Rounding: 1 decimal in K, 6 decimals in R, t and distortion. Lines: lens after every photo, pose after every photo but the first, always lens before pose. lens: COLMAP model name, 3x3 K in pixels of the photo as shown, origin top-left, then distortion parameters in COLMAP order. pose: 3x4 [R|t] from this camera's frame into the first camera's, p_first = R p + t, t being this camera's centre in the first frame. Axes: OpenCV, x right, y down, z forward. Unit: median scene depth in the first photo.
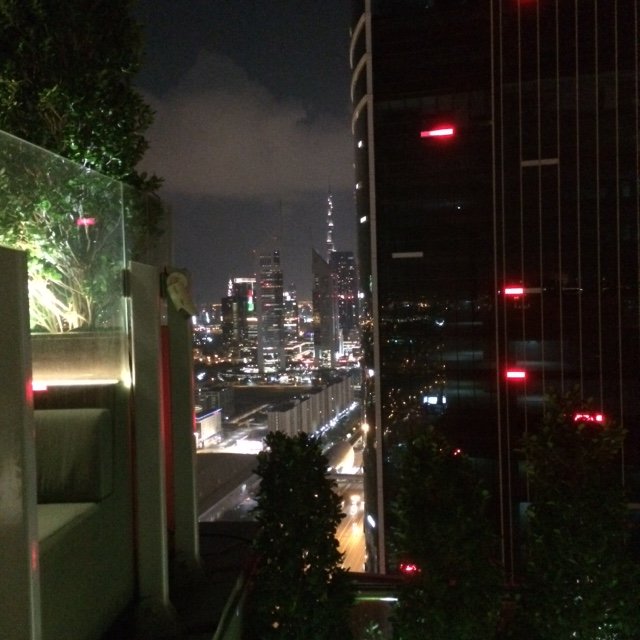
lens RADIAL K [[736.6, 0, 319.8], [0, 736.6, 318.0], [0, 0, 1]] dist [0.065021, 0.000000]
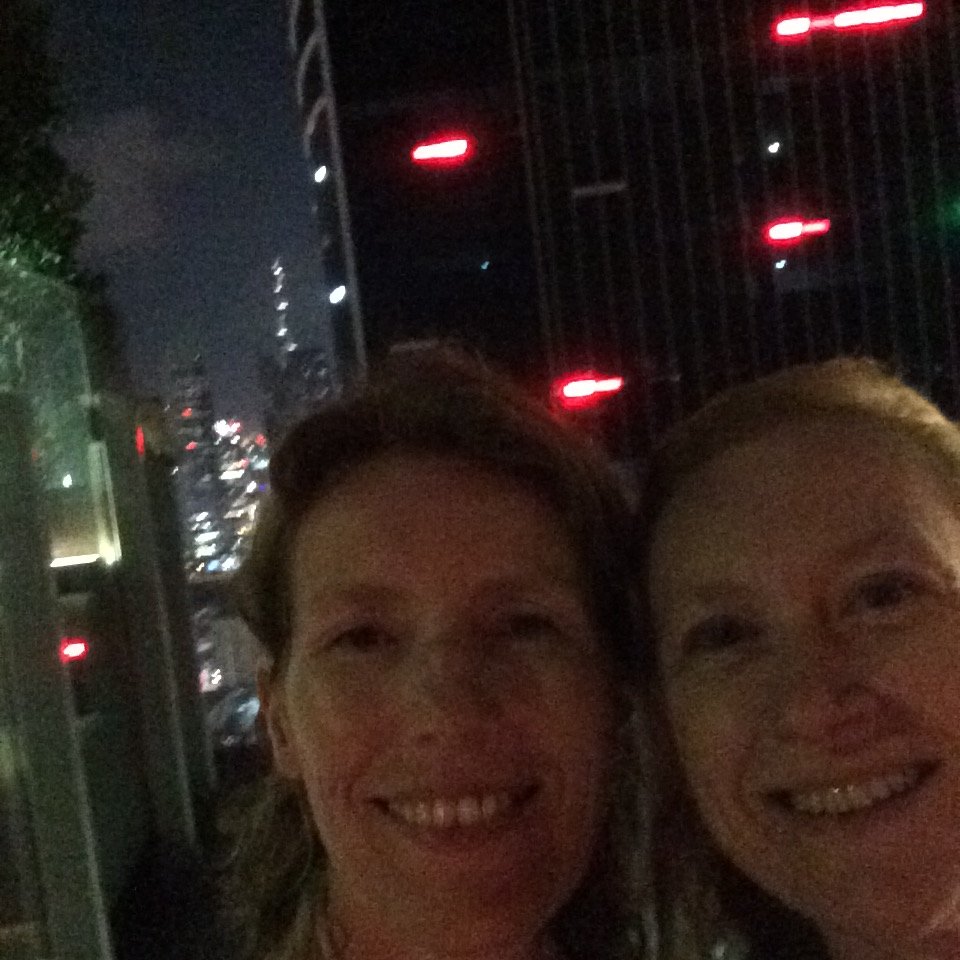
lens RADIAL K [[1516.0, 0, 480.0], [0, 1516.0, 480.8], [0, 0, 1]] dist [0.007718, 0.000000]
pose [[0.974642, -0.095228, 0.202494, -0.096988], [0.092636, 0.995451, 0.022264, 0.005514], [-0.203693, -0.002941, 0.979030, -0.274026]]
